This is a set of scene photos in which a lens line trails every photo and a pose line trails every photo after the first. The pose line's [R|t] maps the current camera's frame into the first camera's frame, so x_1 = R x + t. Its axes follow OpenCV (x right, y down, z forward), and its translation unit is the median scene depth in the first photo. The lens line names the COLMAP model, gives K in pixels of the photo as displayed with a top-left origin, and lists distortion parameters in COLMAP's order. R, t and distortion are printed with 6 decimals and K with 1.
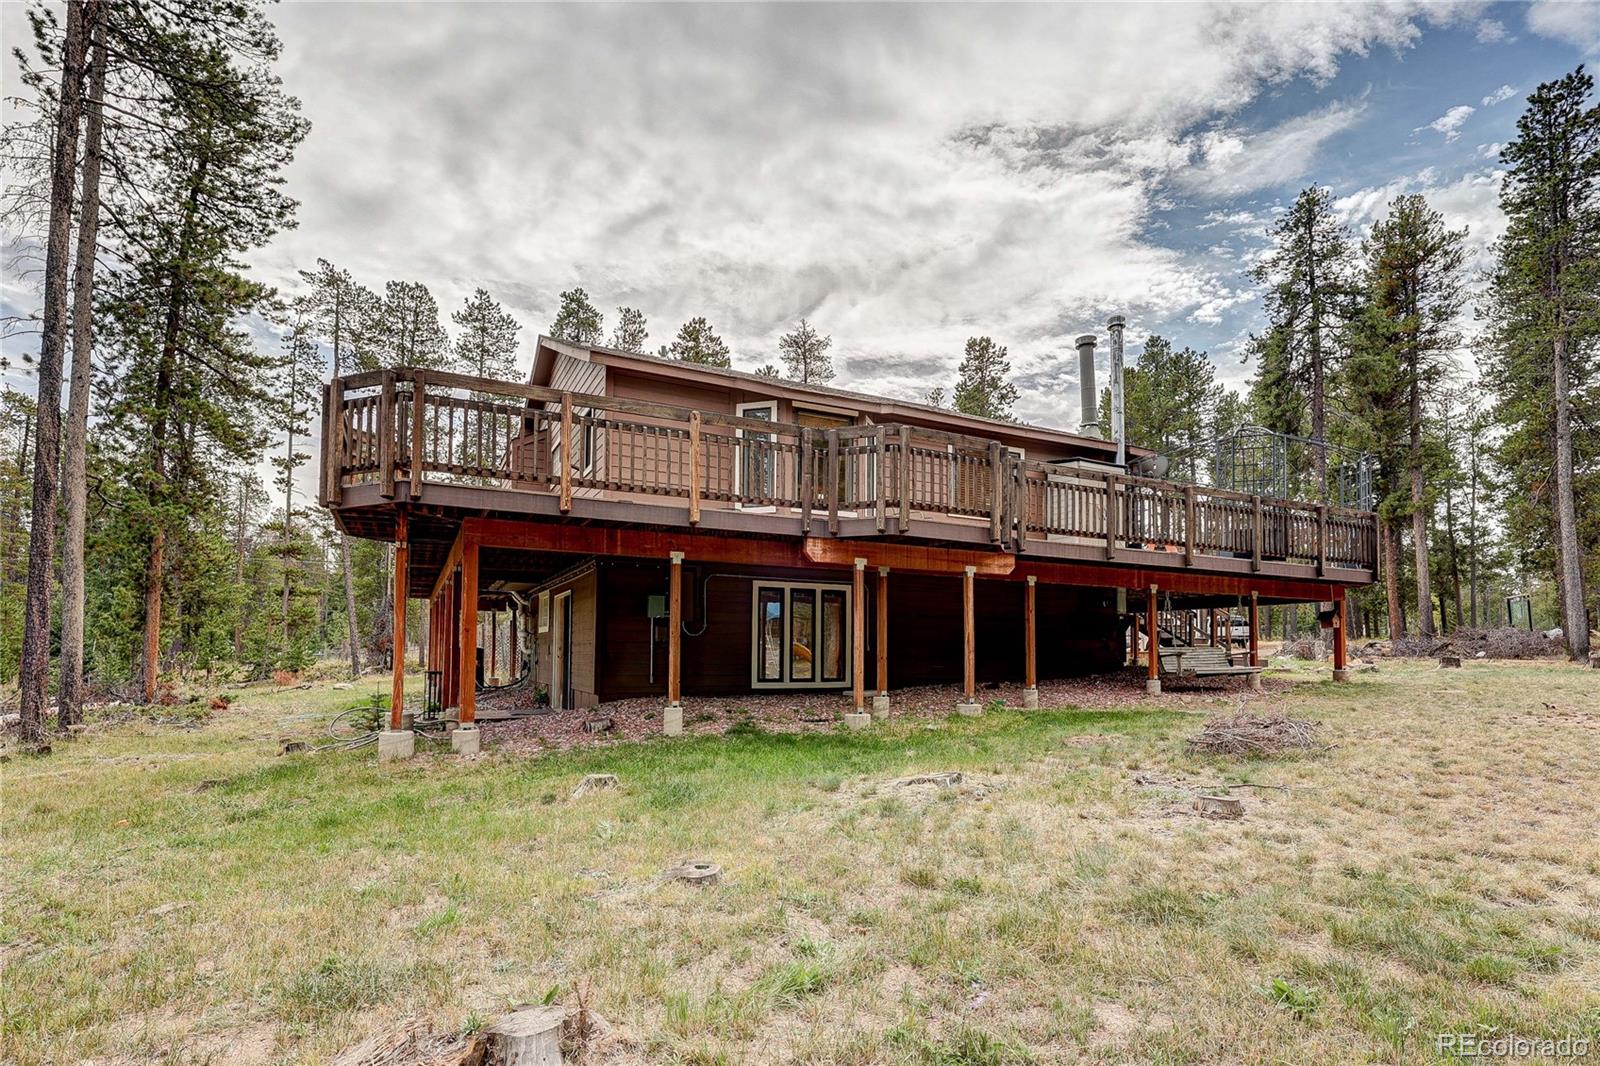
lens RADIAL K [[746.3, 0, 802.6], [0, 746.3, 599.6], [0, 0, 1]] dist [0.000379, 0.000037]
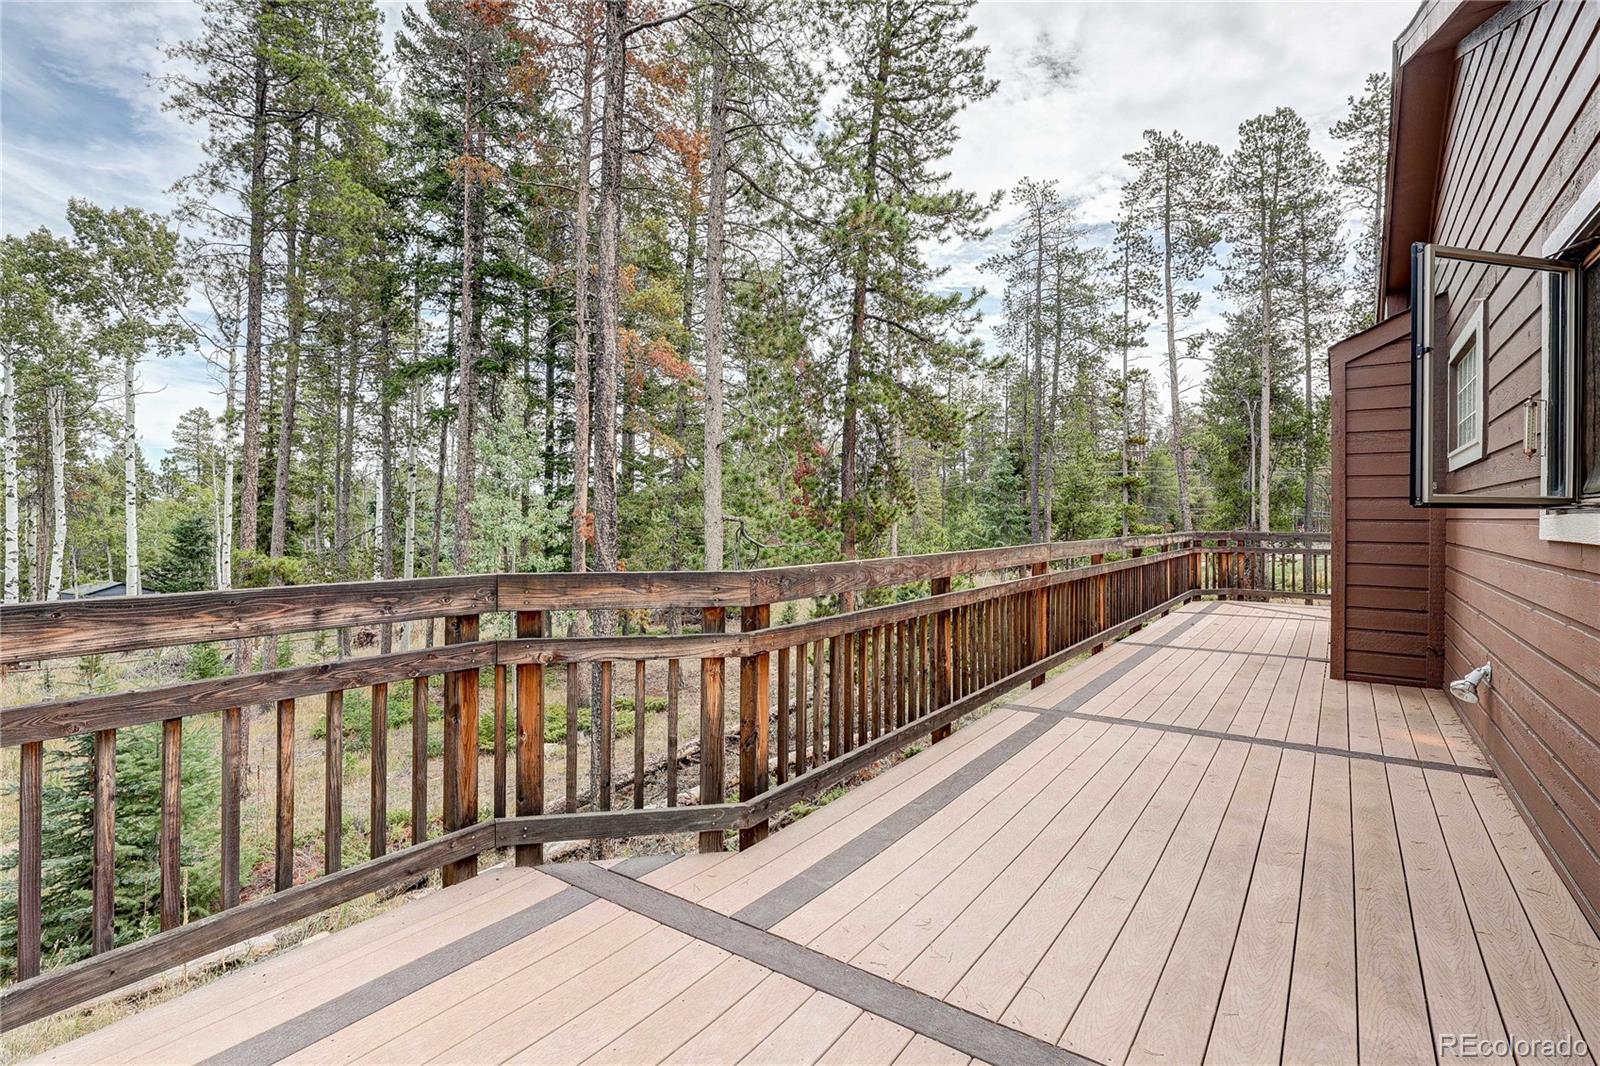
lens RADIAL K [[765.7, 0, 803.3], [0, 765.7, 514.9], [0, 0, 1]] dist [0.001260, 0.000060]
pose [[0.465925, -0.003973, -0.884815, -0.066383], [0.047119, 0.998682, 0.020327, -0.061756], [0.883569, -0.051163, 0.465499, 0.233799]]
